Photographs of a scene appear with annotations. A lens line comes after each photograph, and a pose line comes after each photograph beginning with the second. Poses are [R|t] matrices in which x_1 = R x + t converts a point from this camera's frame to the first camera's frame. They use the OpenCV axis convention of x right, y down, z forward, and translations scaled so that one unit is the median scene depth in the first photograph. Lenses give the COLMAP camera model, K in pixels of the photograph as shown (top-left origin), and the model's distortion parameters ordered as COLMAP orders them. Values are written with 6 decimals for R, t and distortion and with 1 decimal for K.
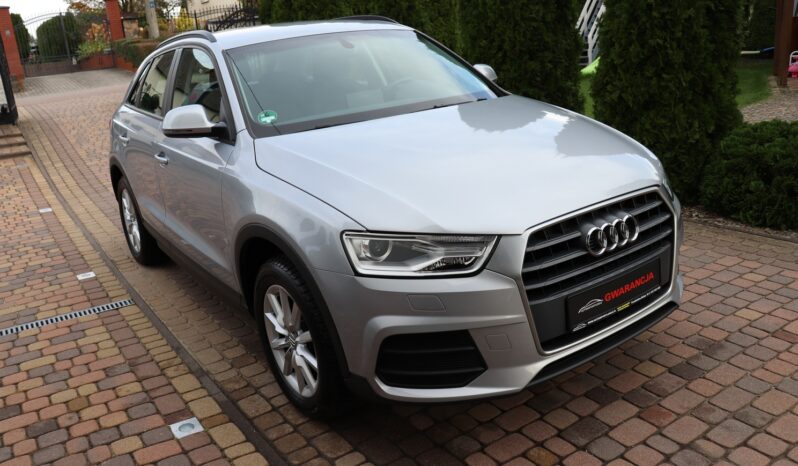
lens RADIAL K [[654.2, 0, 397.6], [0, 654.2, 227.7], [0, 0, 1]] dist [-0.182027, 0.148098]
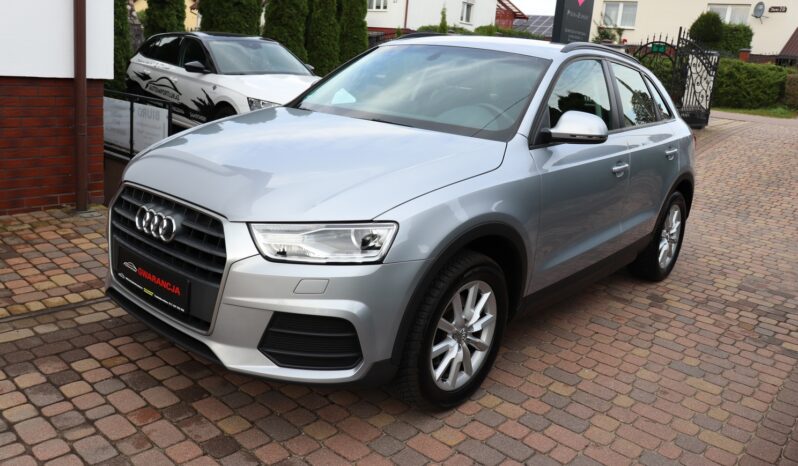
lens RADIAL K [[654.2, 0, 389.0], [0, 654.2, 233.5], [0, 0, 1]] dist [-0.182027, 0.148098]
pose [[0.242048, 0.353674, -0.903508, 1.361157], [-0.372512, 0.893708, 0.250042, -0.377581], [0.895906, 0.276046, 0.348068, 0.939653]]
